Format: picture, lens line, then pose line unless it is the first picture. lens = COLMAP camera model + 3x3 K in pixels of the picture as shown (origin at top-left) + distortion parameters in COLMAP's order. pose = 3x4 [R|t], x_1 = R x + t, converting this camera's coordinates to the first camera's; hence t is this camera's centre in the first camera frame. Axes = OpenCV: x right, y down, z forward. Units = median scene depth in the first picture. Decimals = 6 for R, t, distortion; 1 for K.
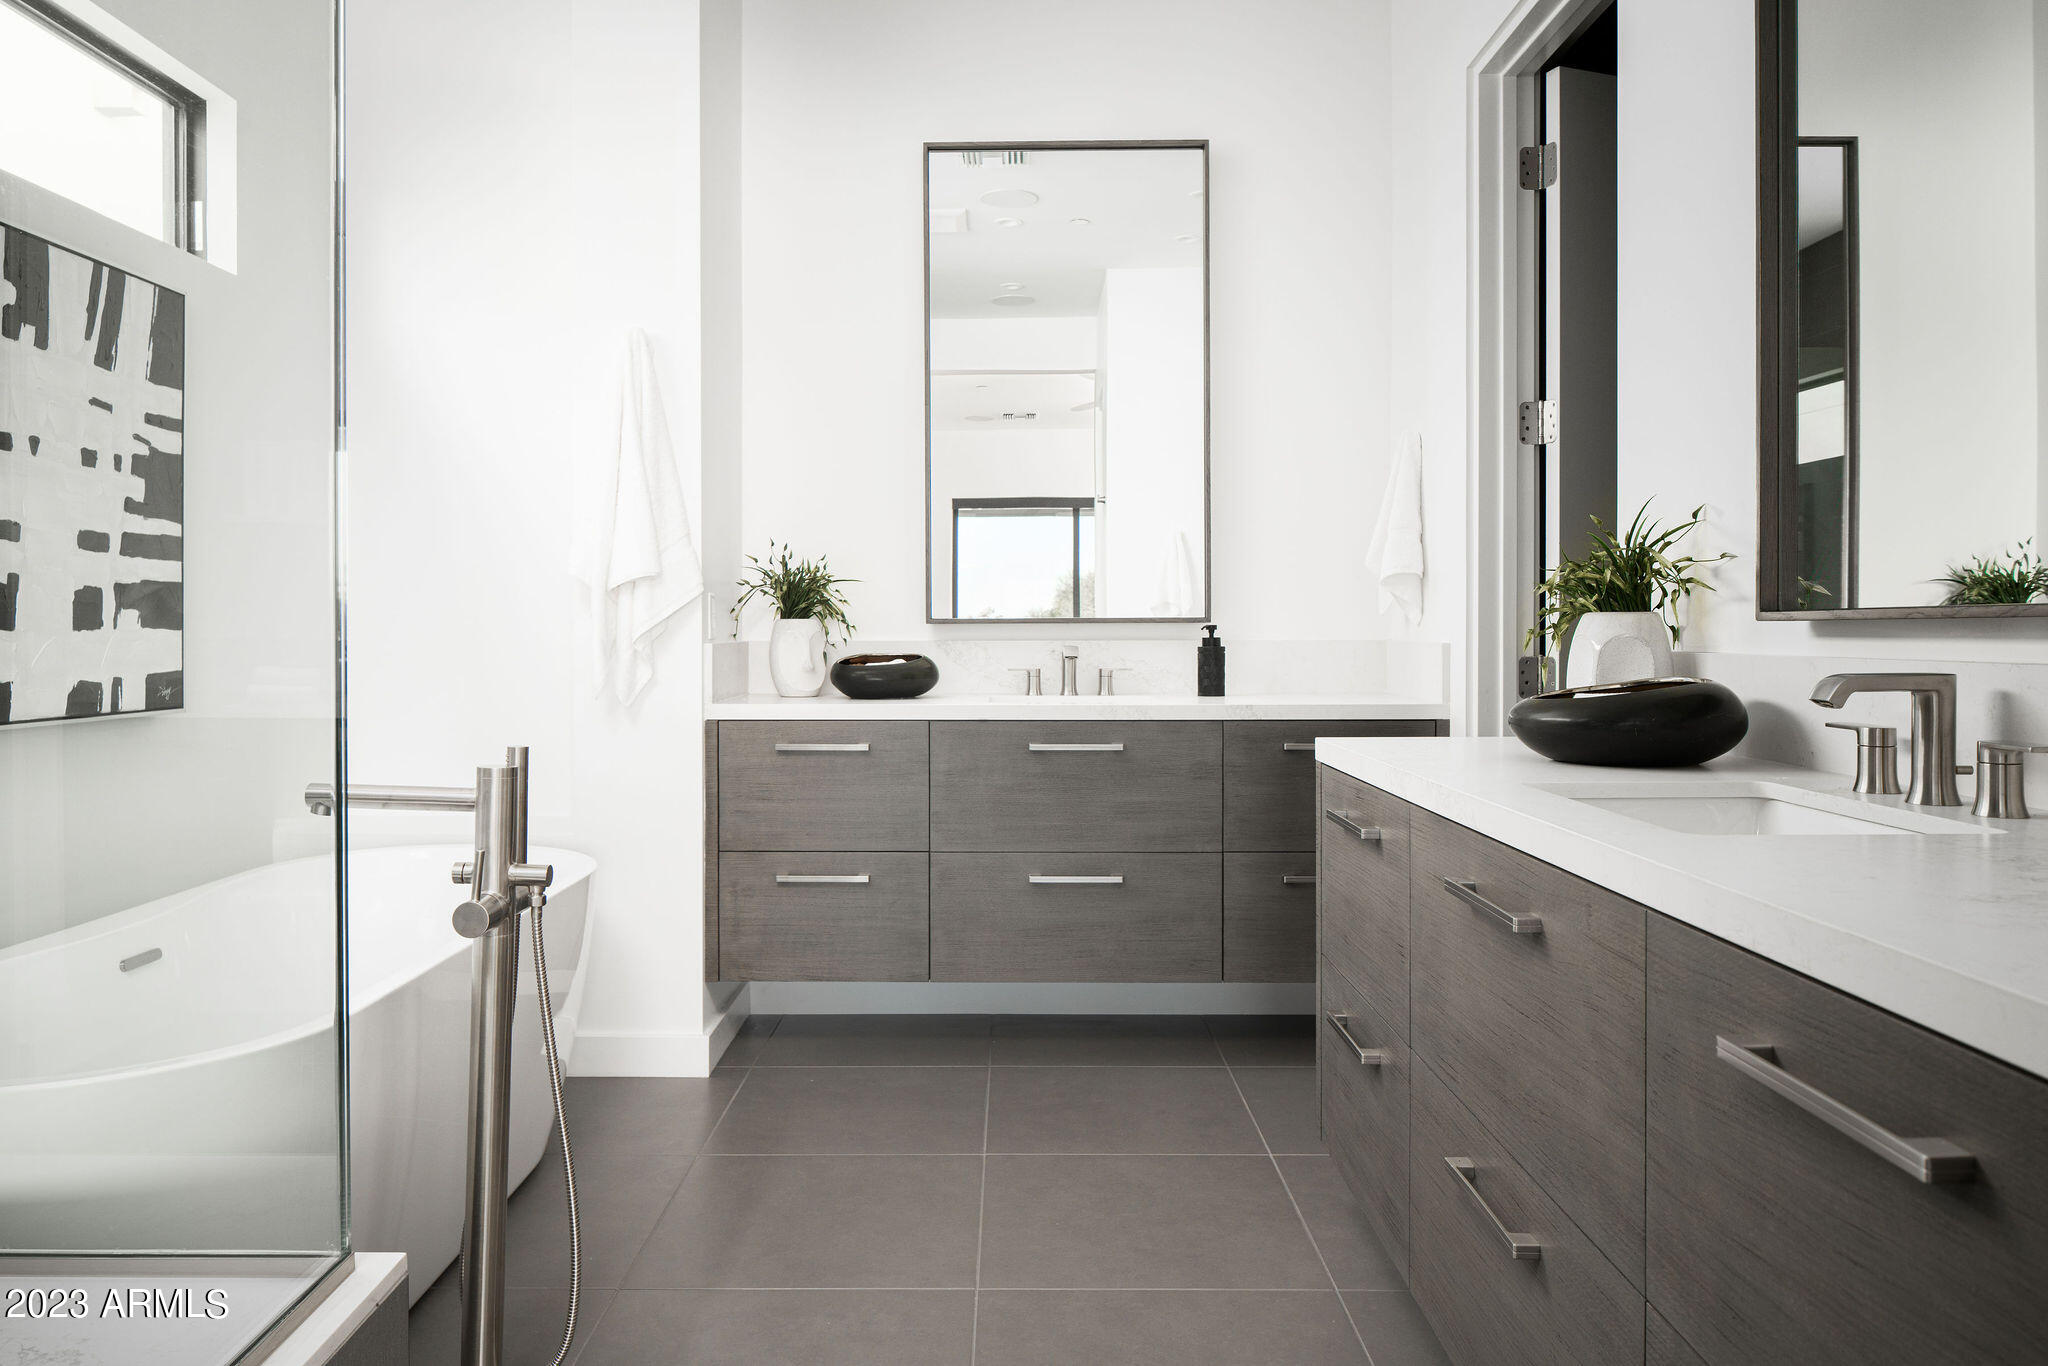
lens RADIAL K [[1374.7, 0, 1024.3], [0, 1374.7, 661.9], [0, 0, 1]] dist [0.000468, 0.001502]
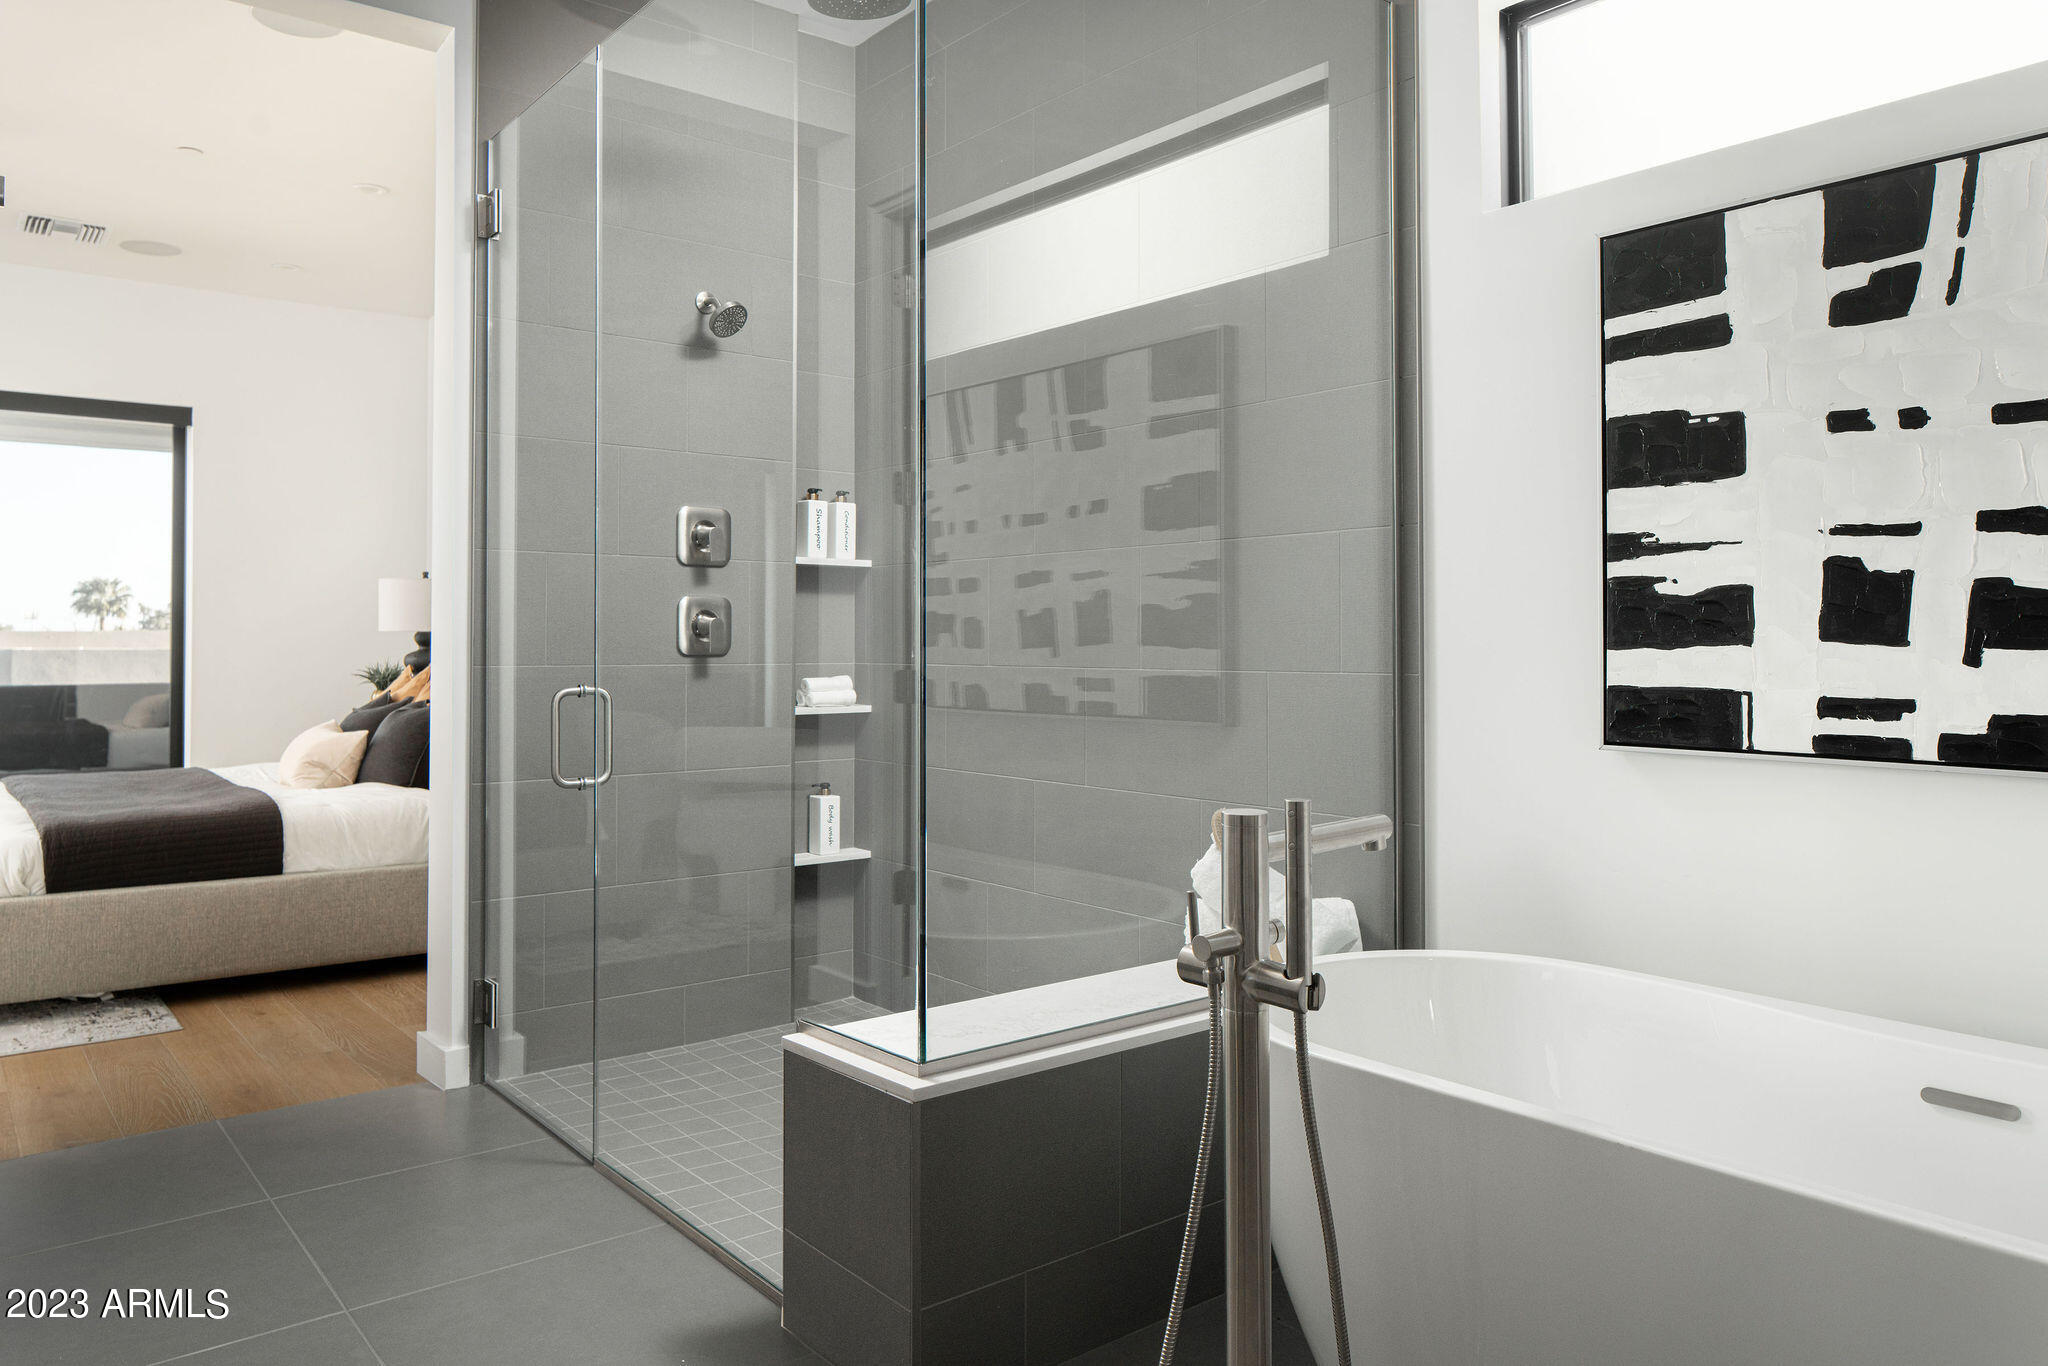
lens RADIAL K [[1374.7, 0, 1024.3], [0, 1374.7, 661.9], [0, 0, 1]] dist [0.000468, 0.001502]
pose [[-0.773424, 0.007400, -0.633846, 0.202855], [-0.012370, 0.999565, 0.026763, -0.028097], [0.633769, 0.028539, -0.772996, 1.312592]]
